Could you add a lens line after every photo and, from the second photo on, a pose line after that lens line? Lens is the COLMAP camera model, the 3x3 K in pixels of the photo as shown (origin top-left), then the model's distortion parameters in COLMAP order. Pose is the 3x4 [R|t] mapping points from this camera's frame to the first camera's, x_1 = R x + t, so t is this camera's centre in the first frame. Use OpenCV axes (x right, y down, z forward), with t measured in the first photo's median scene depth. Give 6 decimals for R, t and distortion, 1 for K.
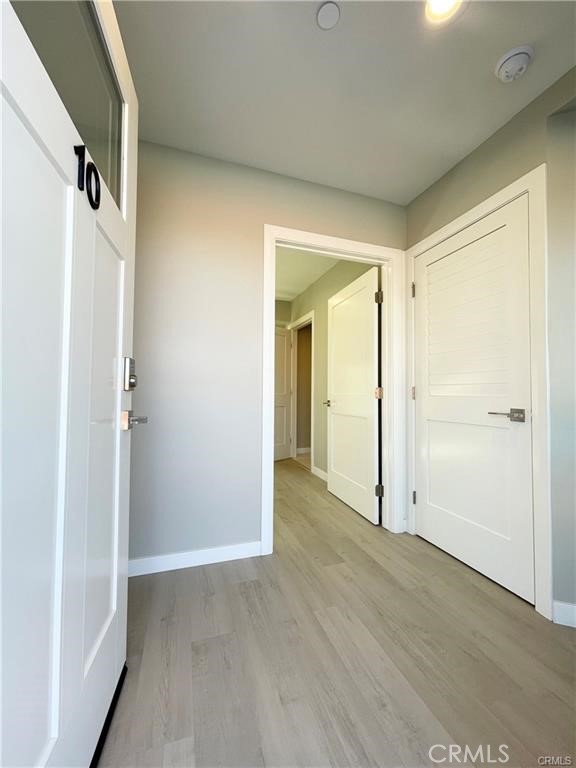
lens RADIAL K [[311.8, 0, 288.0], [0, 311.8, 384.0], [0, 0, 1]] dist [-0.001924, 0.000852]
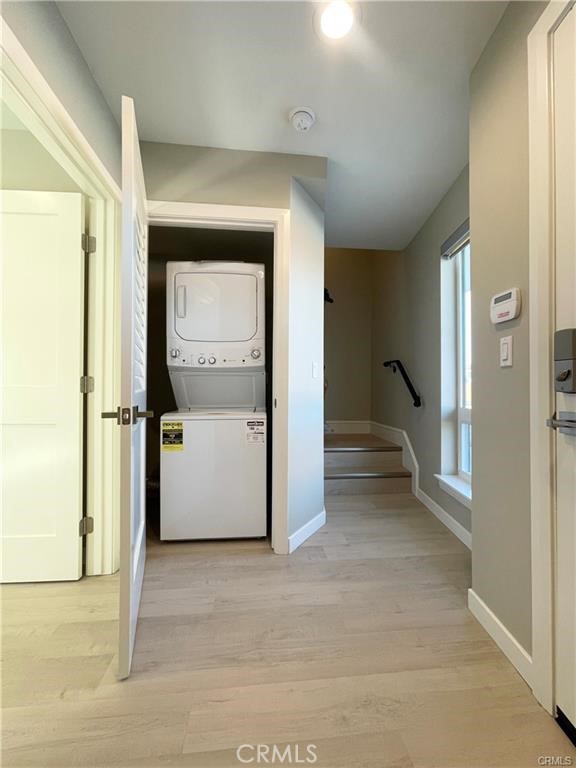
lens RADIAL K [[311.8, 0, 288.0], [0, 311.8, 384.0], [0, 0, 1]] dist [-0.001924, 0.000852]
pose [[0.224278, -0.003831, 0.974518, -0.404038], [-0.028524, 0.999538, 0.010494, 0.010335], [-0.974108, -0.030151, 0.224065, 0.617768]]
